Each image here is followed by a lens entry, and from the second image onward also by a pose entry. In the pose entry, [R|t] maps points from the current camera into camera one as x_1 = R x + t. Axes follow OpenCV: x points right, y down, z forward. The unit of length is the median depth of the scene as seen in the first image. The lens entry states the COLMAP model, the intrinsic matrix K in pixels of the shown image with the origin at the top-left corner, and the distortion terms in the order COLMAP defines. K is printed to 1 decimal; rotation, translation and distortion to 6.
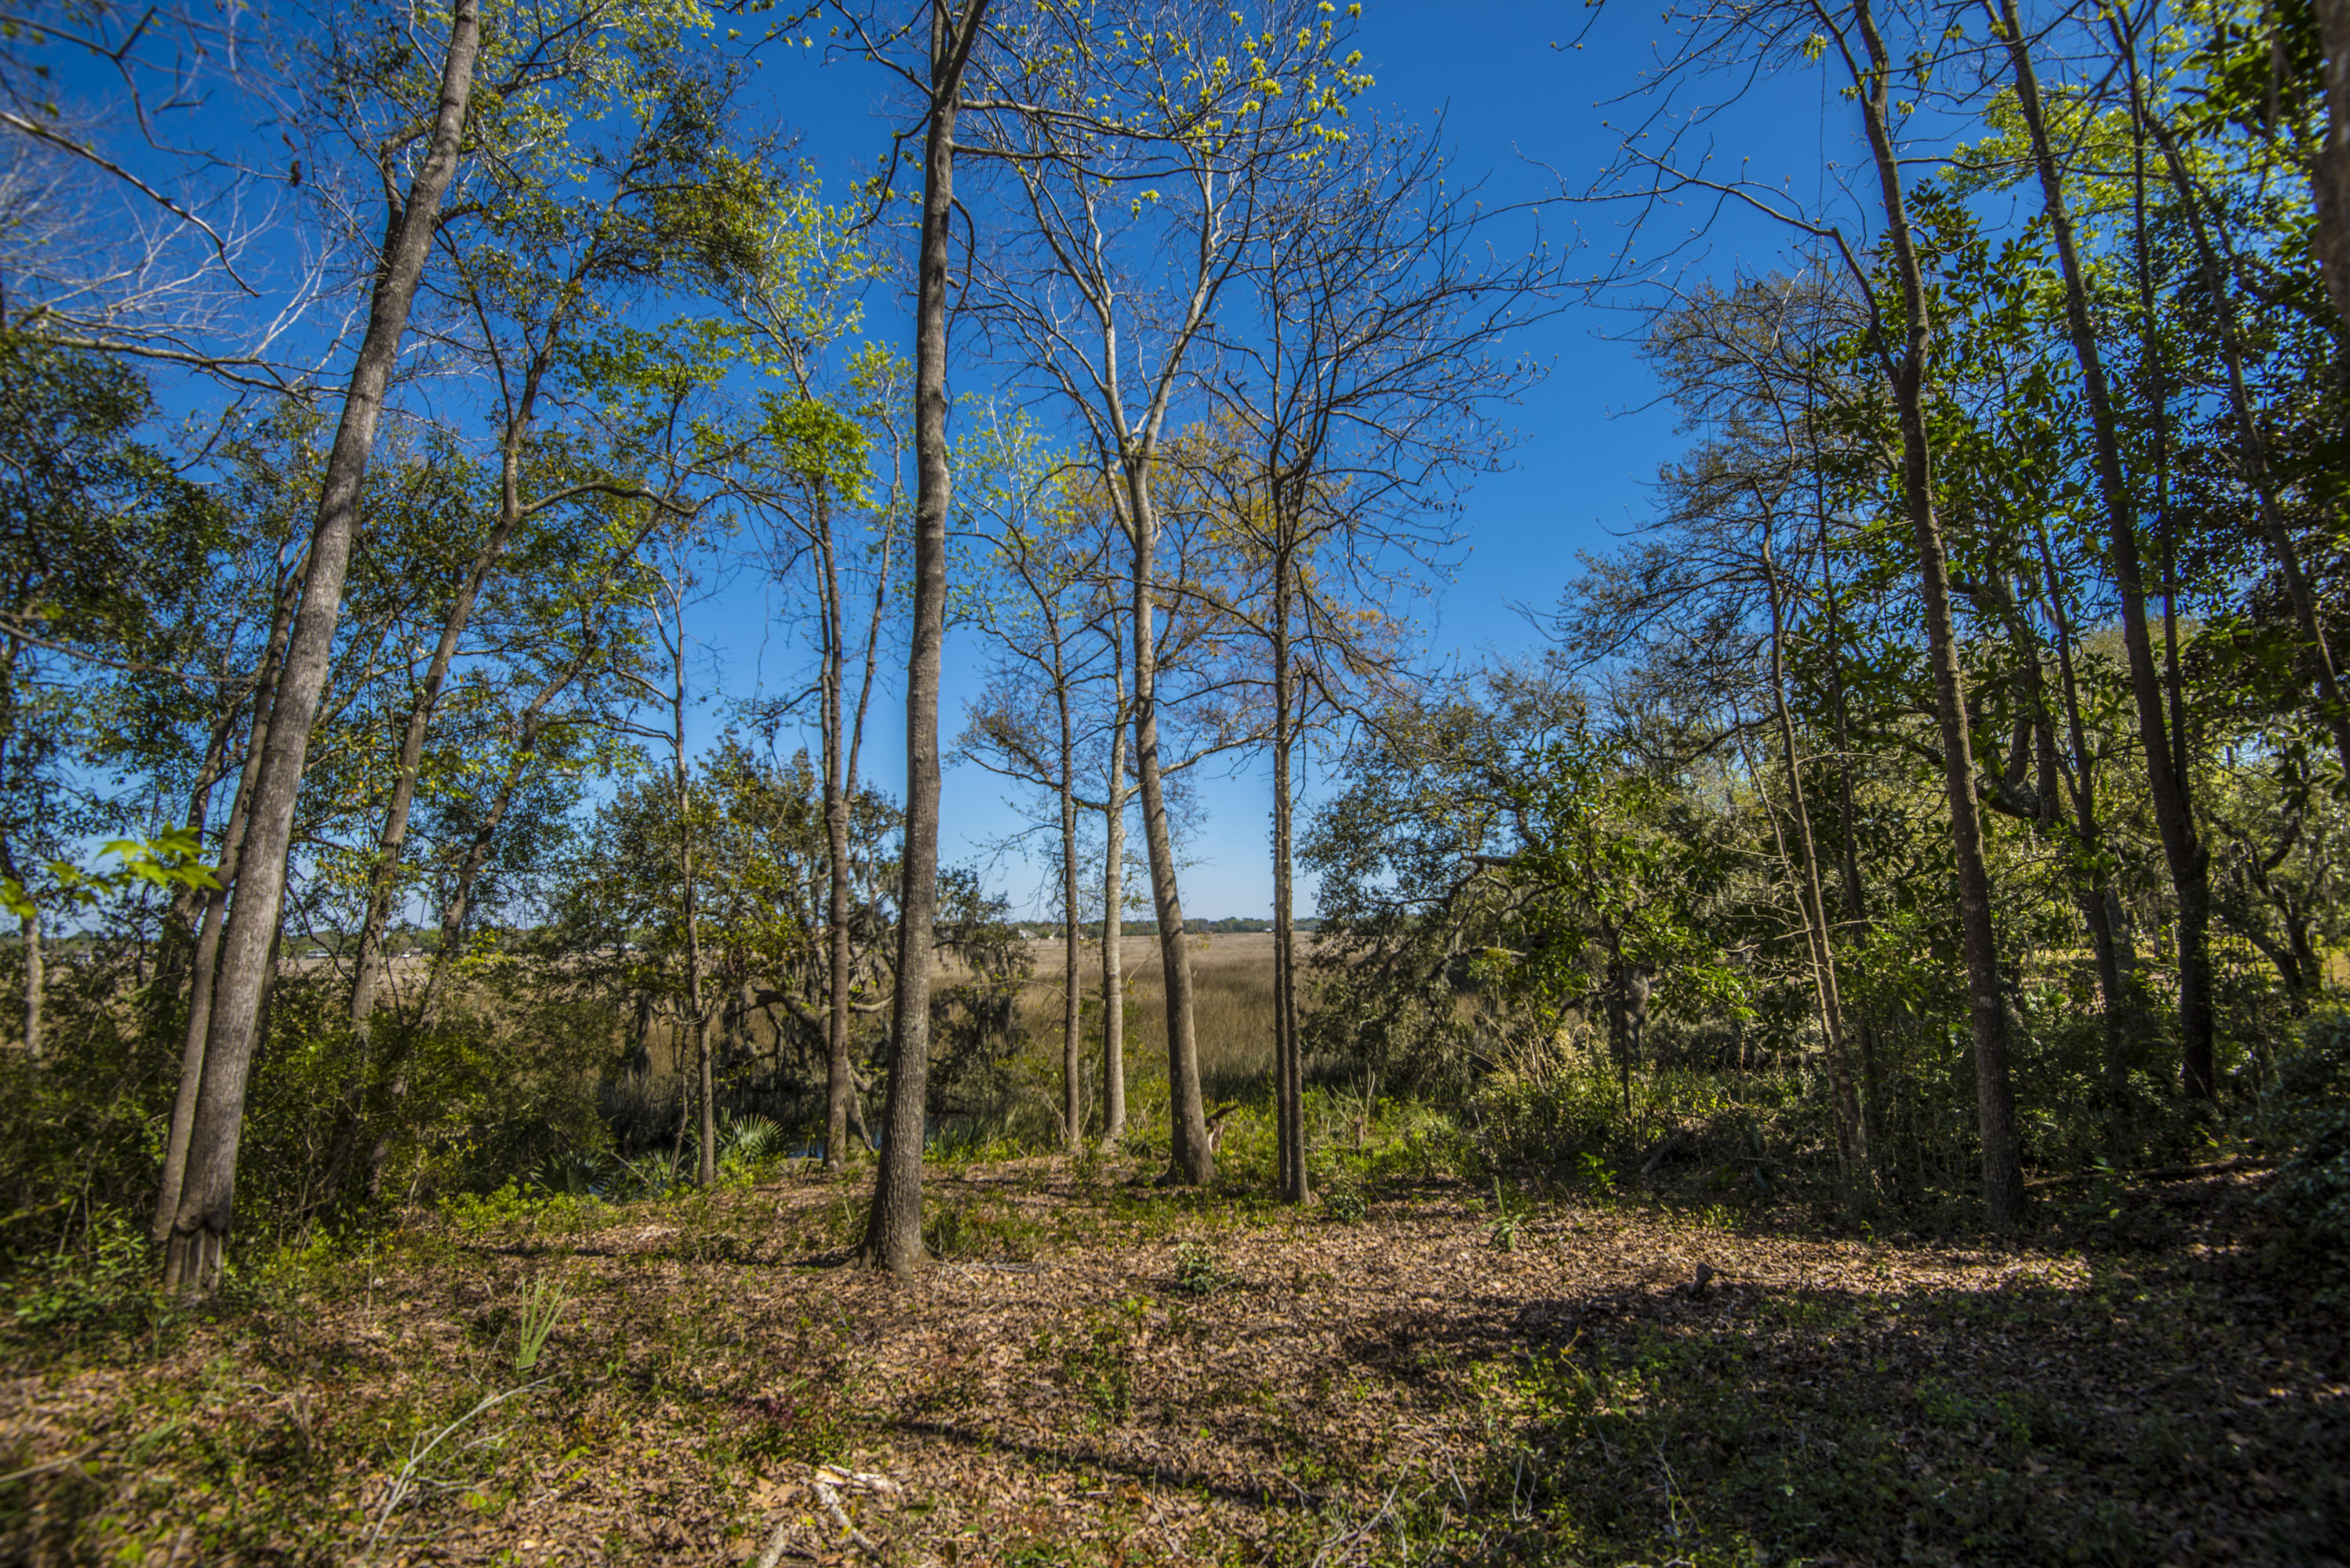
lens RADIAL K [[1121.6, 0, 1184.6], [0, 1121.6, 736.7], [0, 0, 1]] dist [-0.034446, -0.002255]
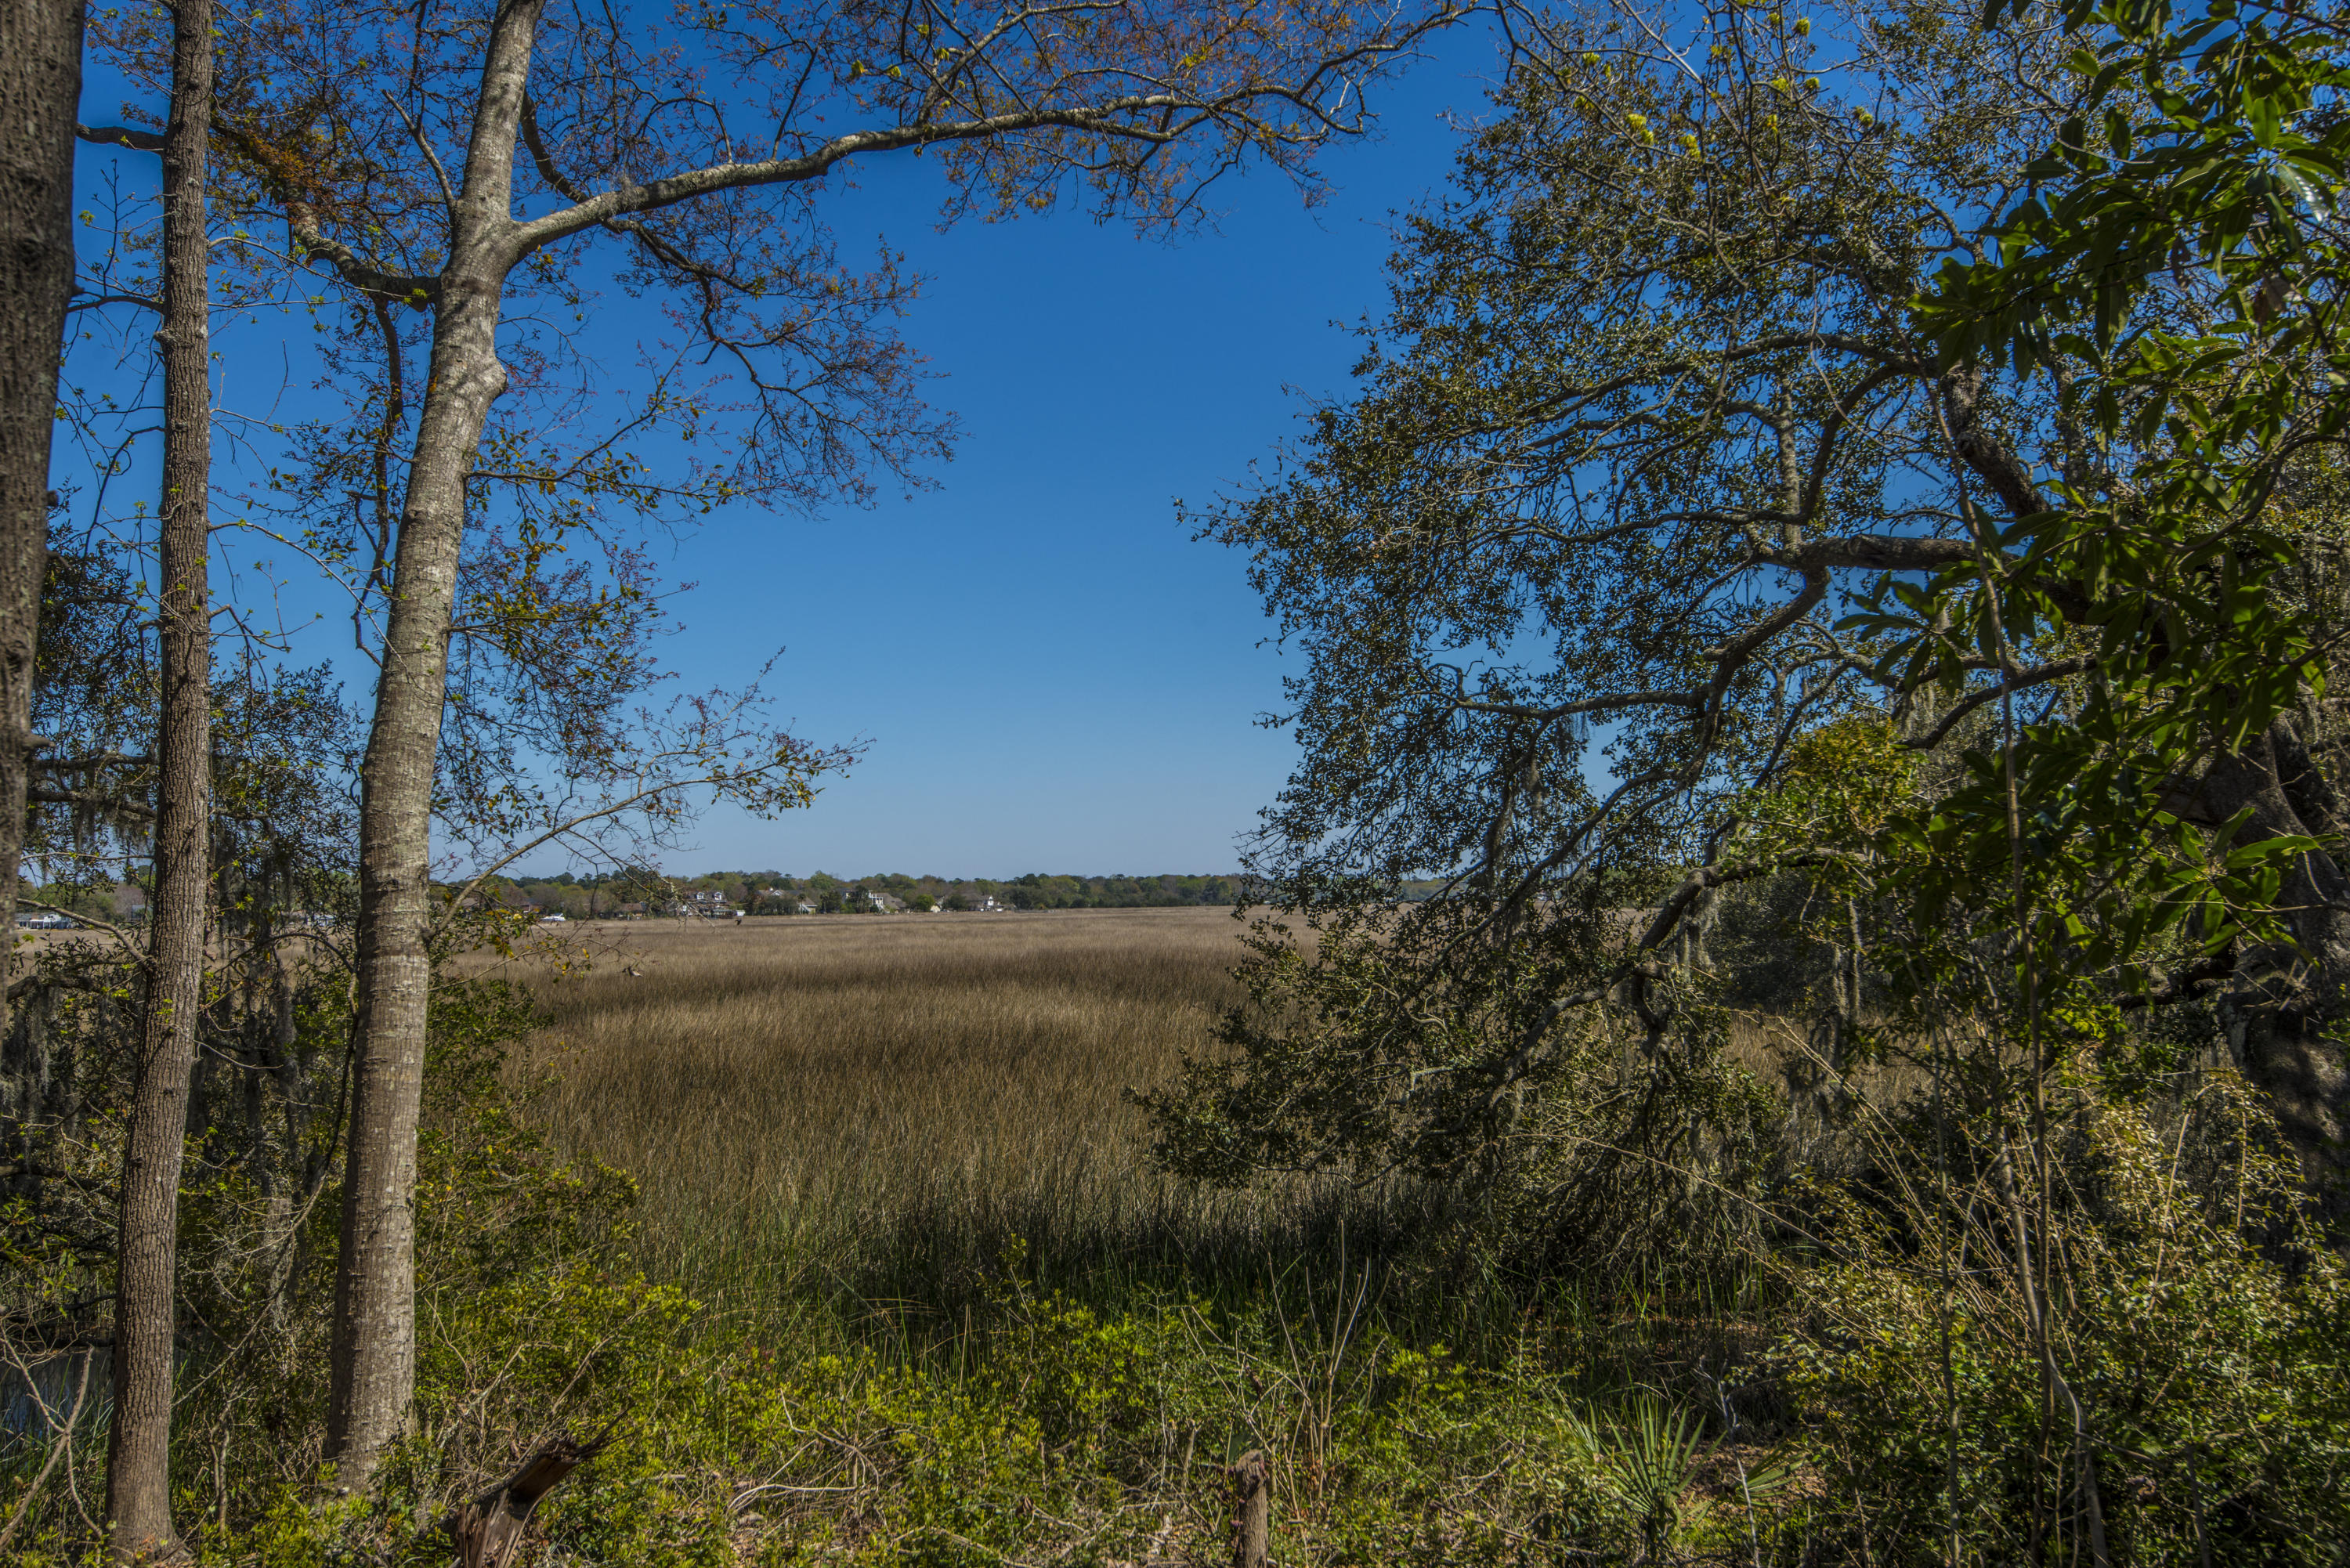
lens RADIAL K [[2307.2, 0, 1169.4], [0, 2307.2, 774.6], [0, 0, 1]] dist [0.064914, 0.000000]
pose [[0.999723, 0.006096, -0.022739, 0.094556], [-0.003379, 0.993049, 0.117653, 0.087653], [0.023298, -0.117543, 0.992794, 0.330876]]
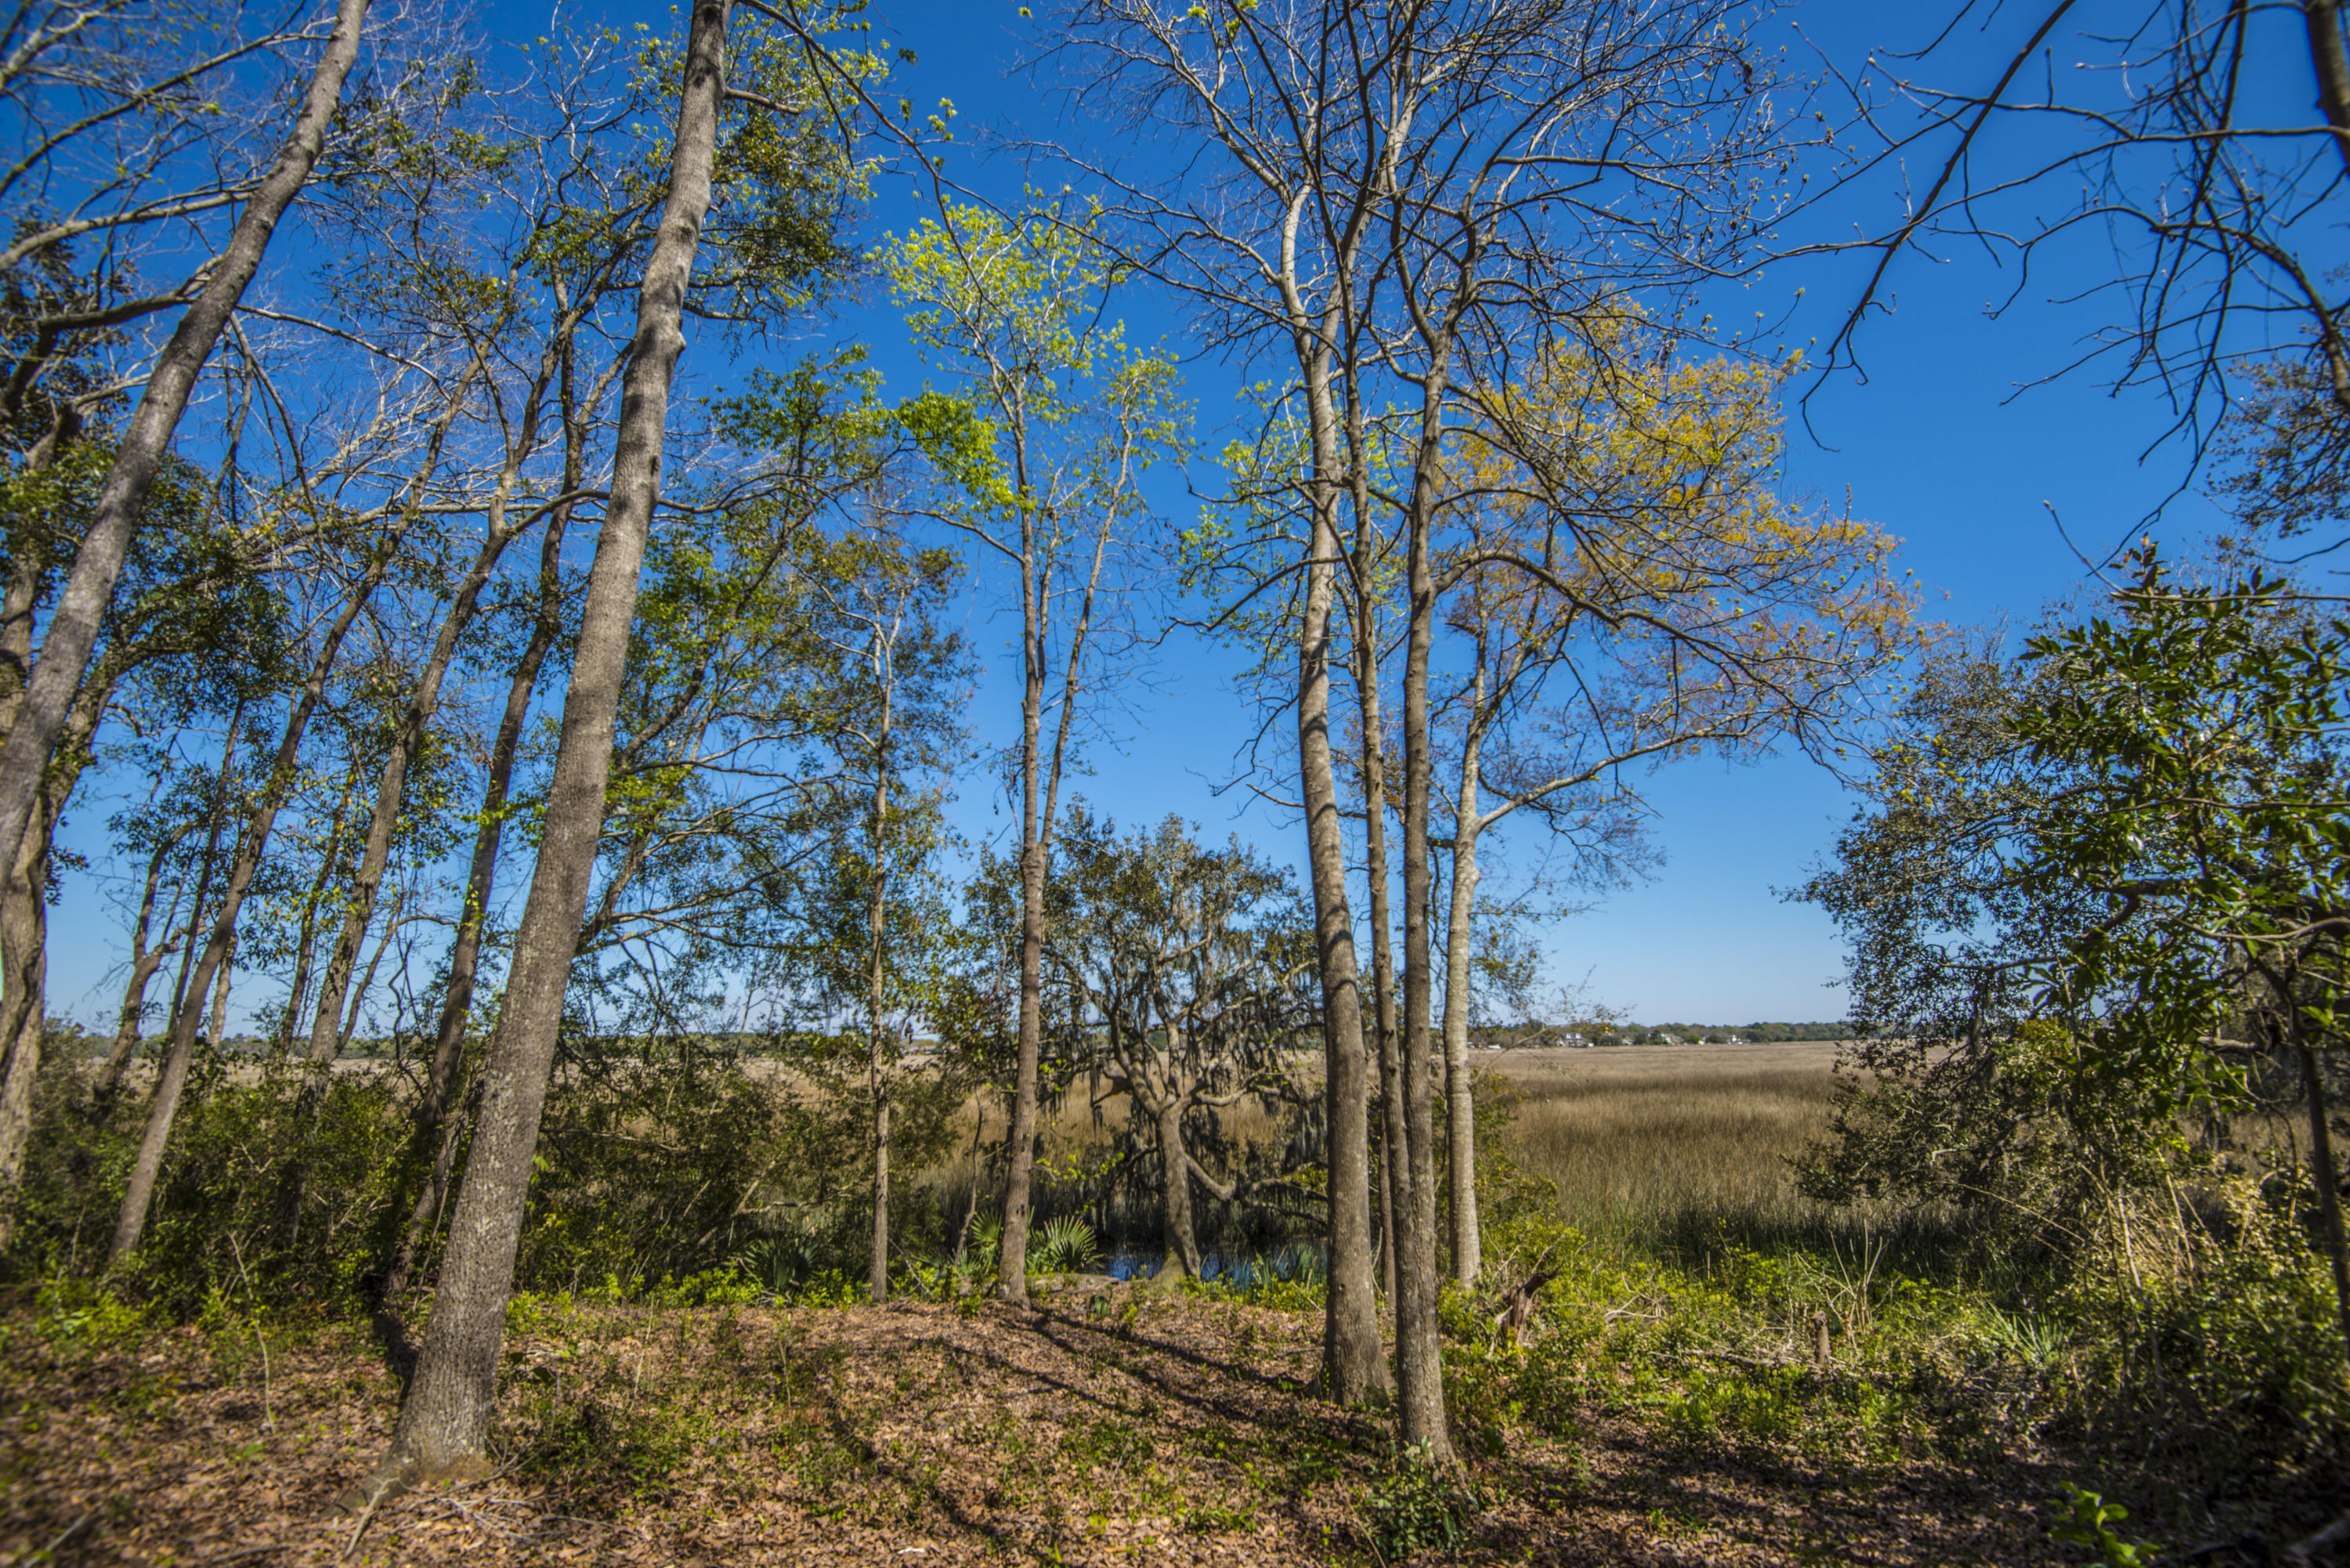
lens RADIAL K [[1121.6, 0, 1141.1], [0, 1121.6, 747.9], [0, 0, 1]] dist [-0.034446, -0.002255]
pose [[0.837341, -0.125146, -0.532164, 0.127887], [0.082465, 0.991221, -0.103344, 0.046320], [0.540425, 0.042649, 0.840310, 0.189199]]
